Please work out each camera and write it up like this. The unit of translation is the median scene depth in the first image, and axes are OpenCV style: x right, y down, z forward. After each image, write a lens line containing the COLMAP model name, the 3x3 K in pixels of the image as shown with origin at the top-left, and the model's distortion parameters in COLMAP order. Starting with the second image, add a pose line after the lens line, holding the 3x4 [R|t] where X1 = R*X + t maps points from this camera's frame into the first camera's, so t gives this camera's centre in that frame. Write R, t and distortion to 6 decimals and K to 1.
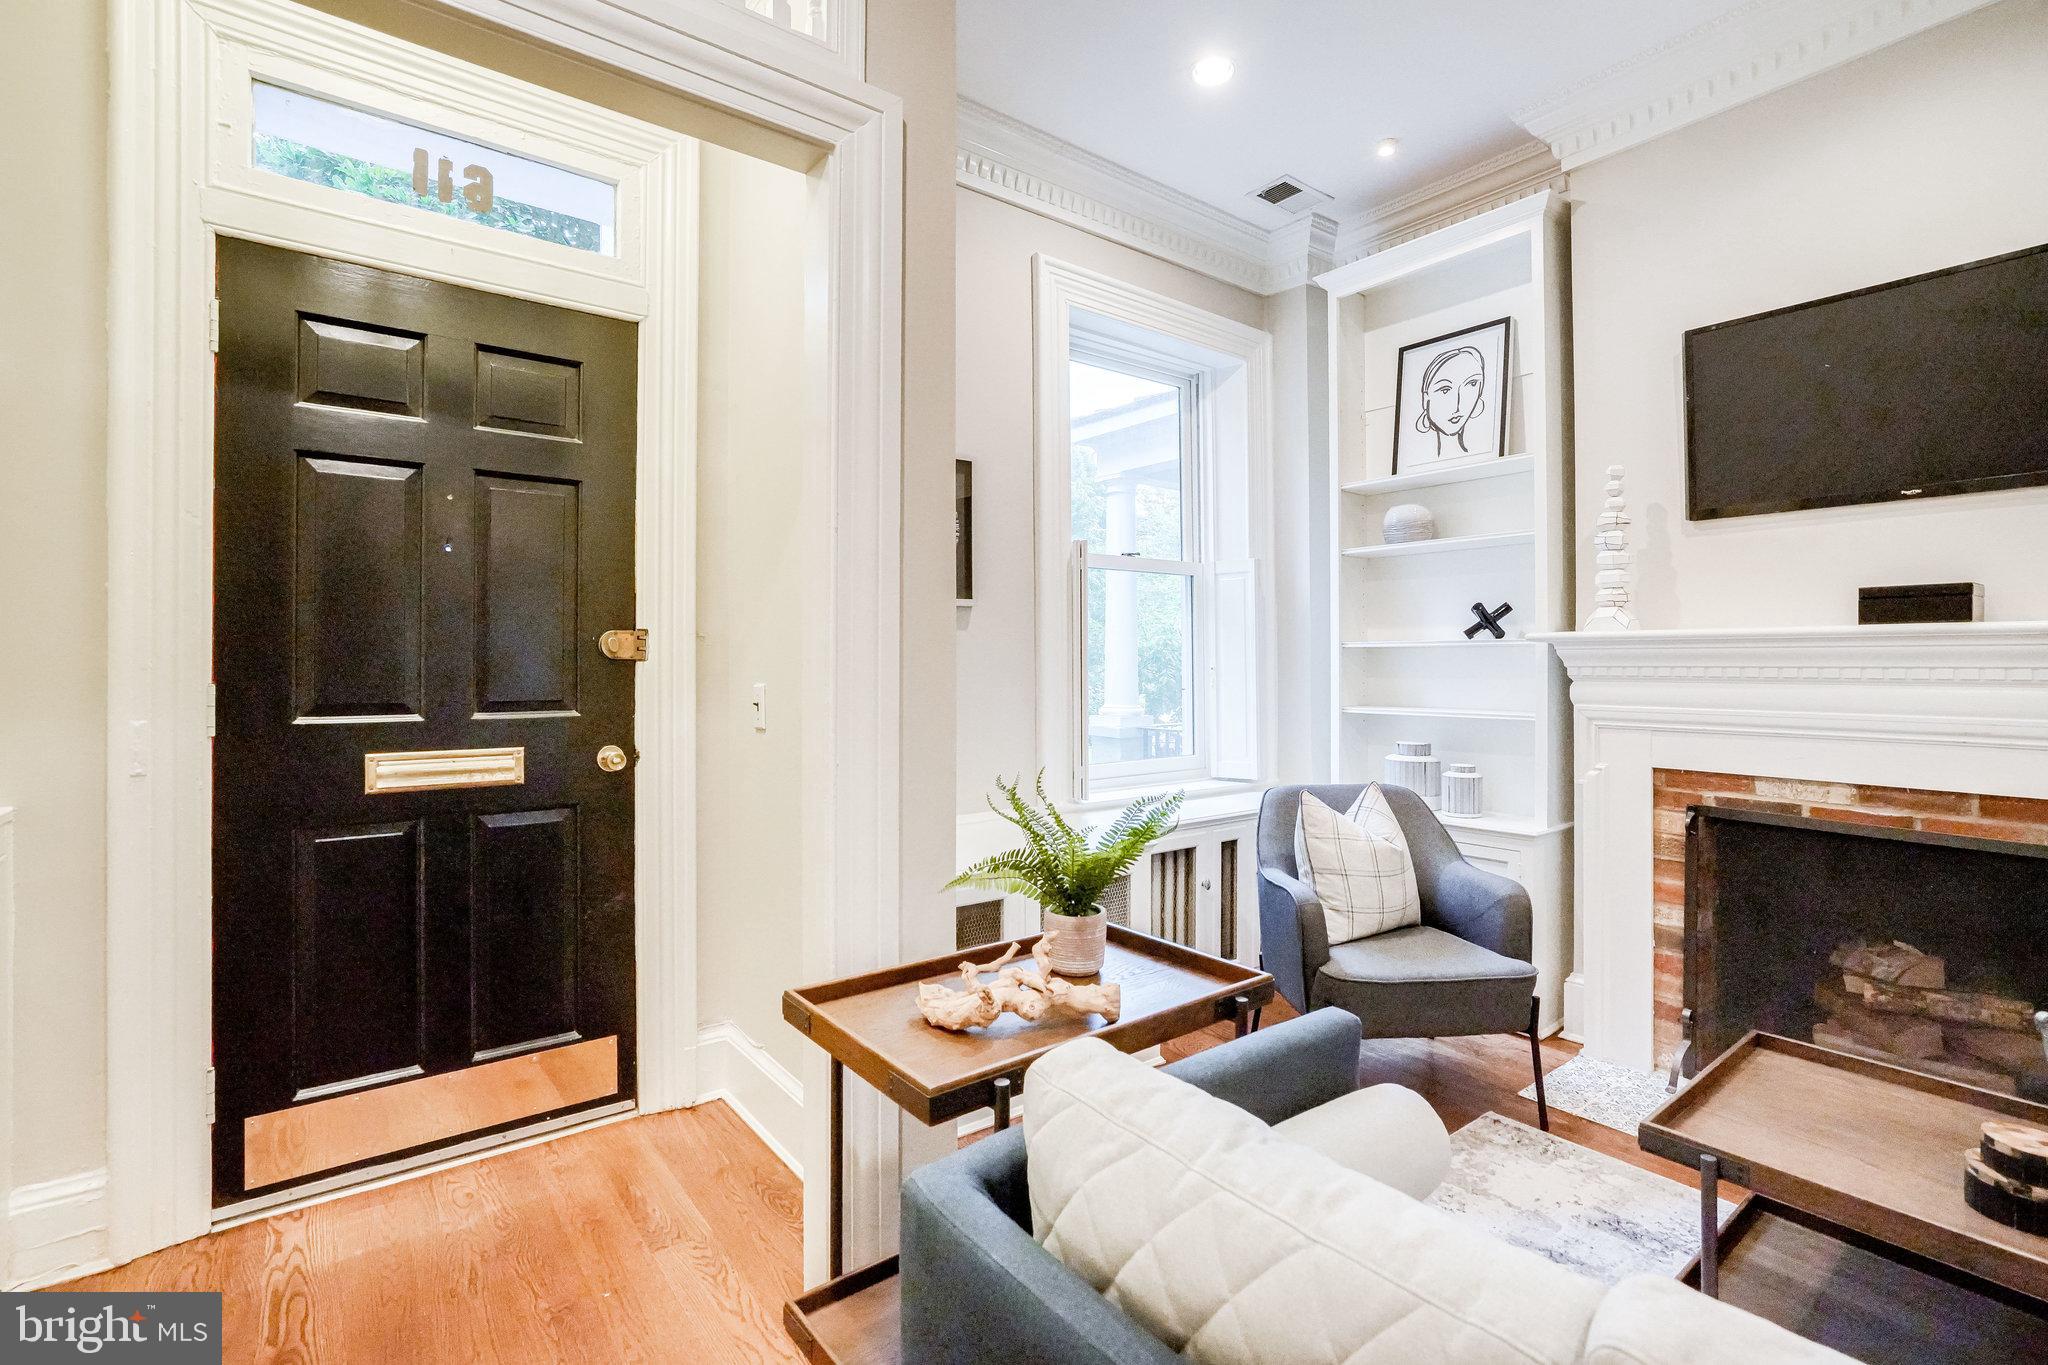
lens RADIAL K [[936.3, 0, 1019.5], [0, 936.3, 661.4], [0, 0, 1]] dist [-0.044540, 0.018513]
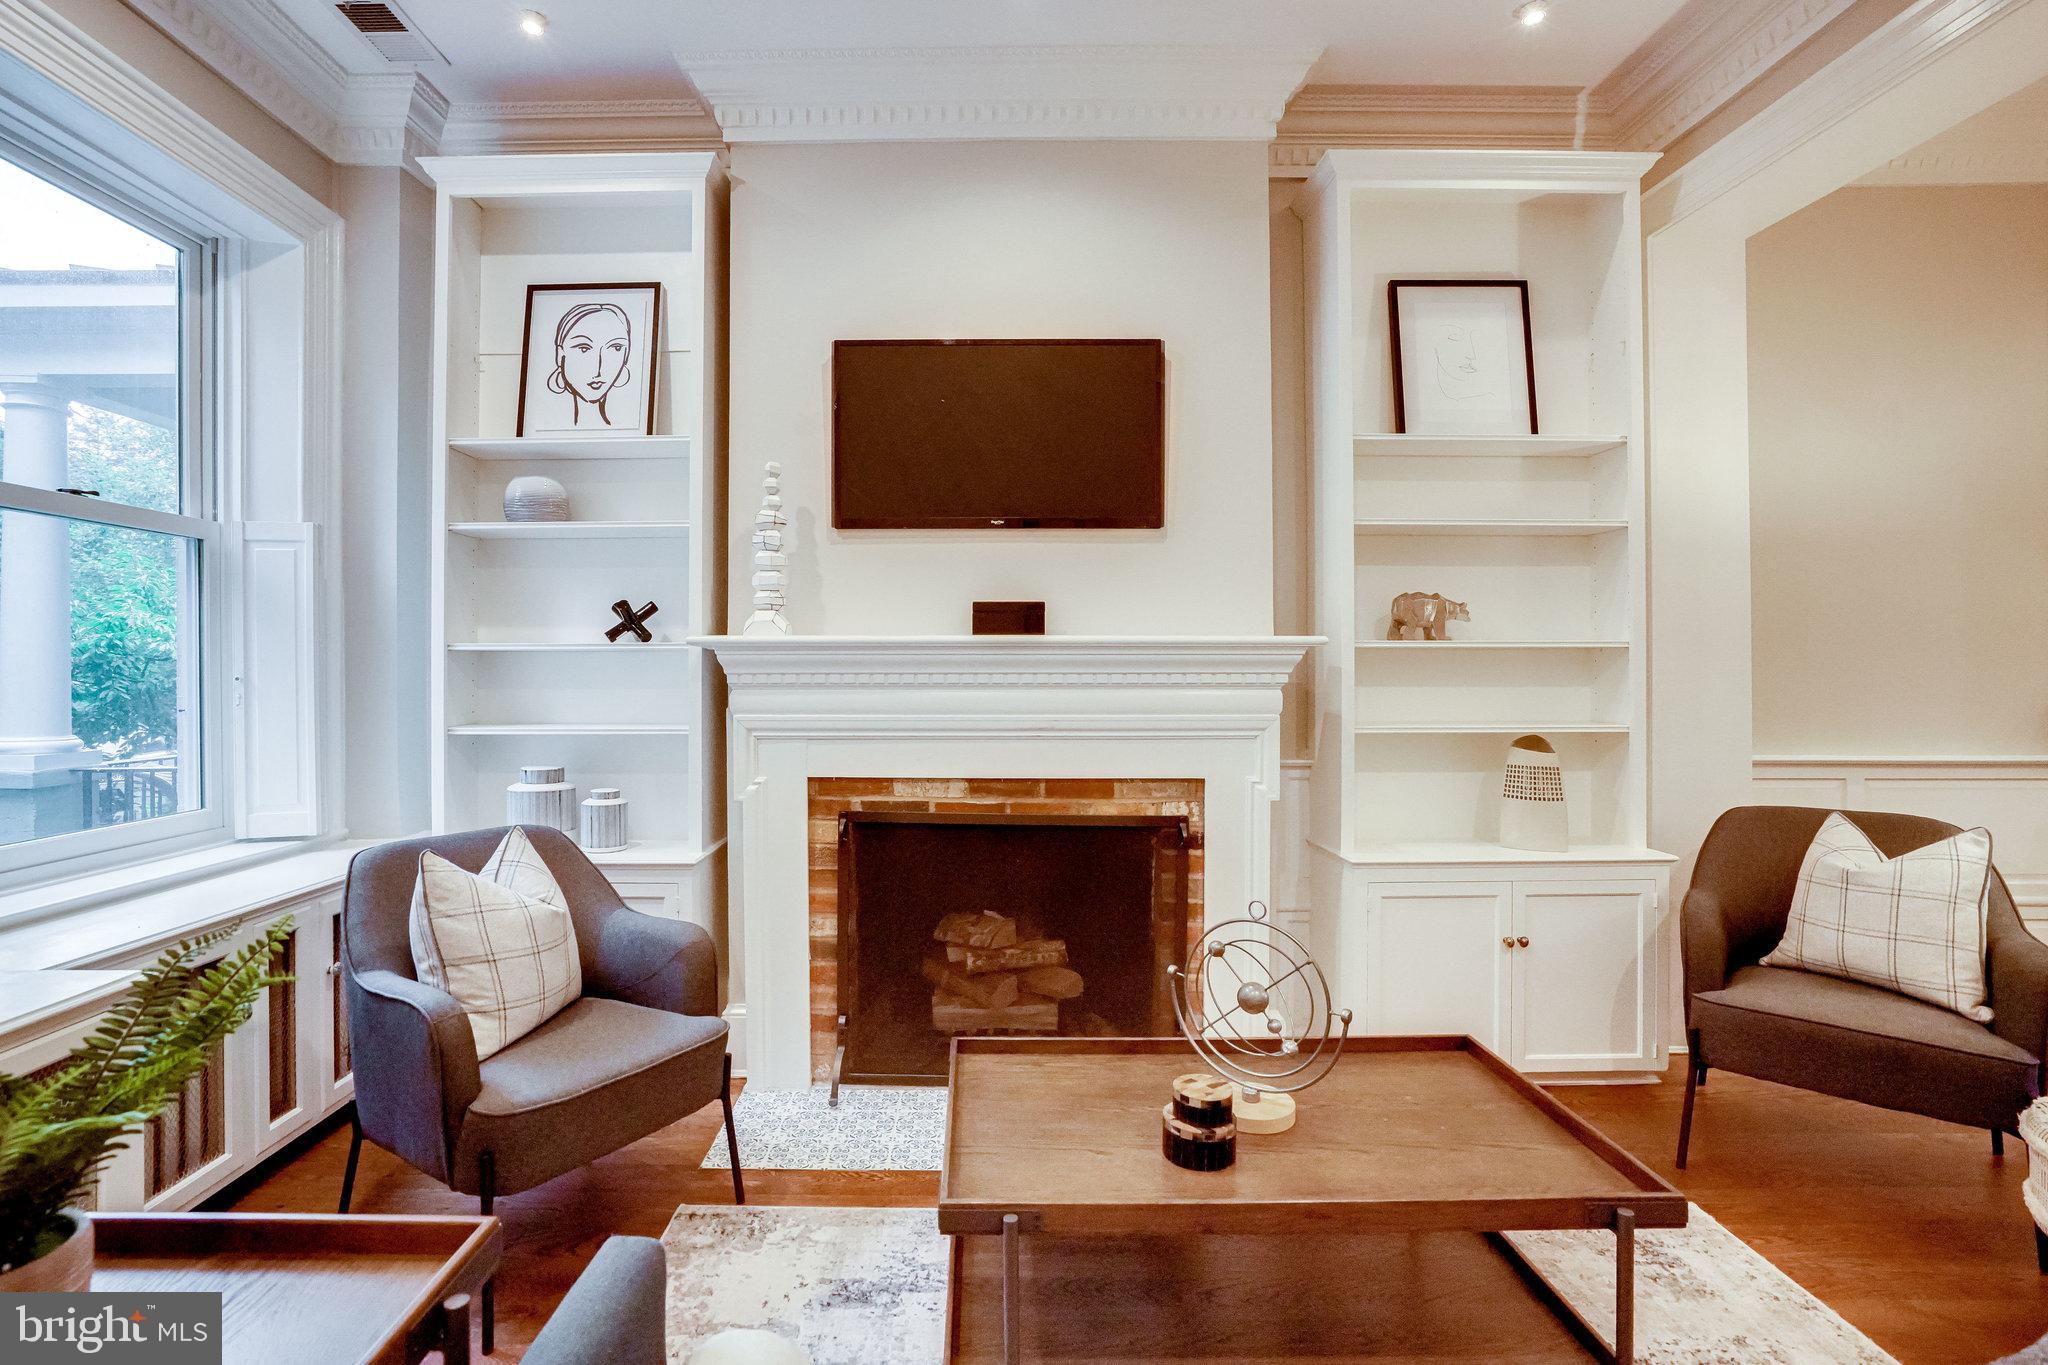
lens RADIAL K [[982.9, 0, 1014.6], [0, 982.9, 663.3], [0, 0, 1]] dist [-0.061403, 0.033147]
pose [[0.610297, 0.004898, 0.792158, 0.000188], [0.000250, 0.999980, -0.006375, 0.001522], [-0.792173, 0.004089, 0.610283, 0.200443]]
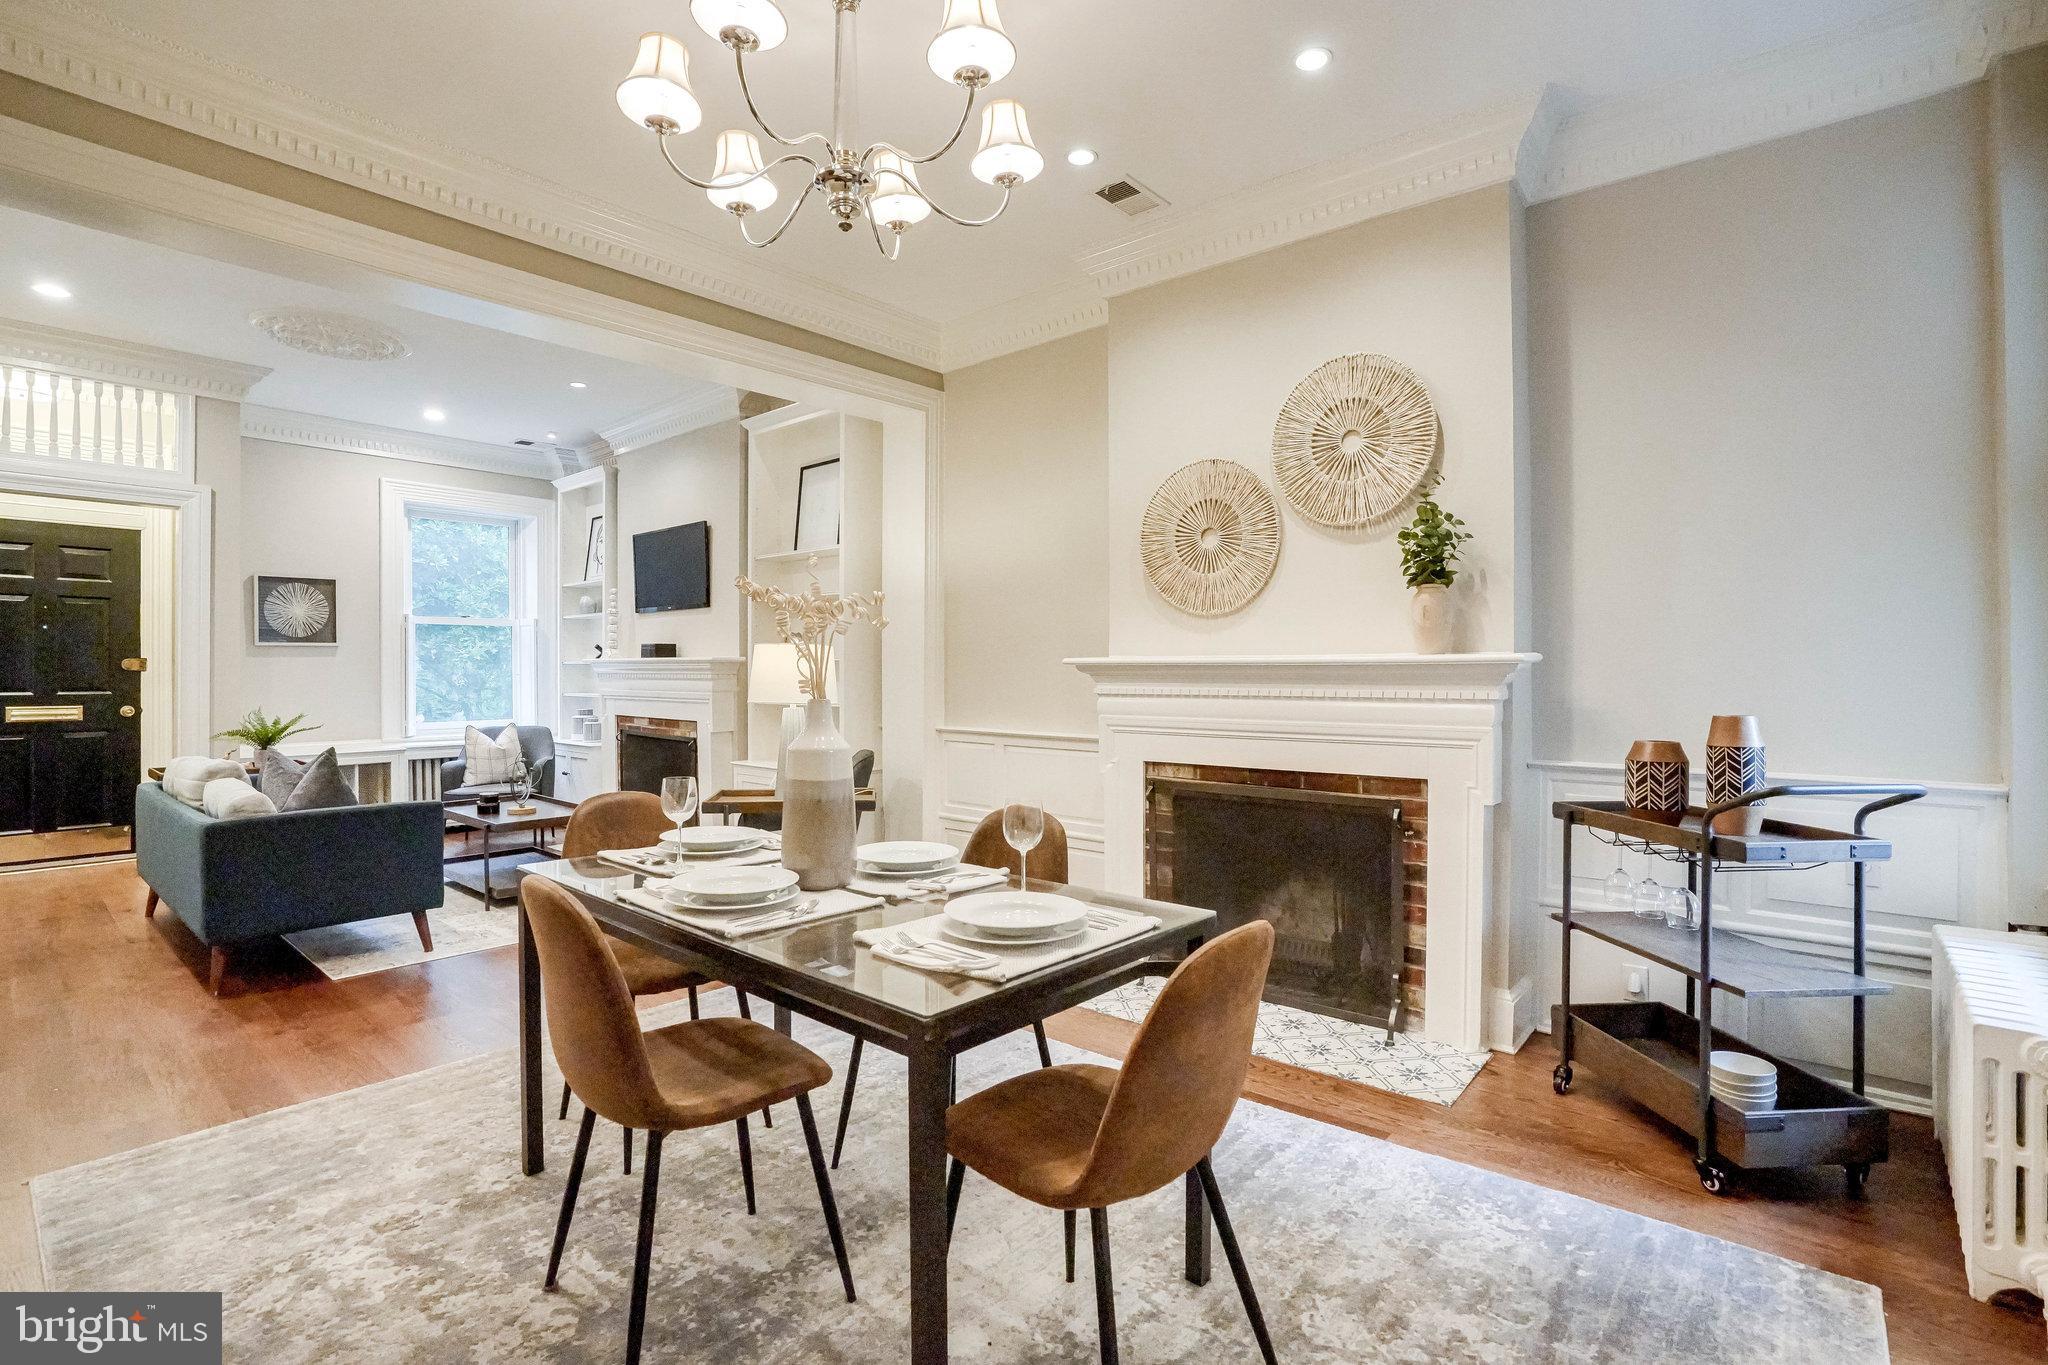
lens RADIAL K [[944.7, 0, 1022.1], [0, 944.7, 674.0], [0, 0, 1]] dist [-0.053389, 0.018658]
pose [[0.977947, -0.000836, 0.208852, 1.276425], [-0.000678, 0.999974, 0.007180, -0.011411], [-0.208853, -0.007163, 0.977921, -1.726057]]
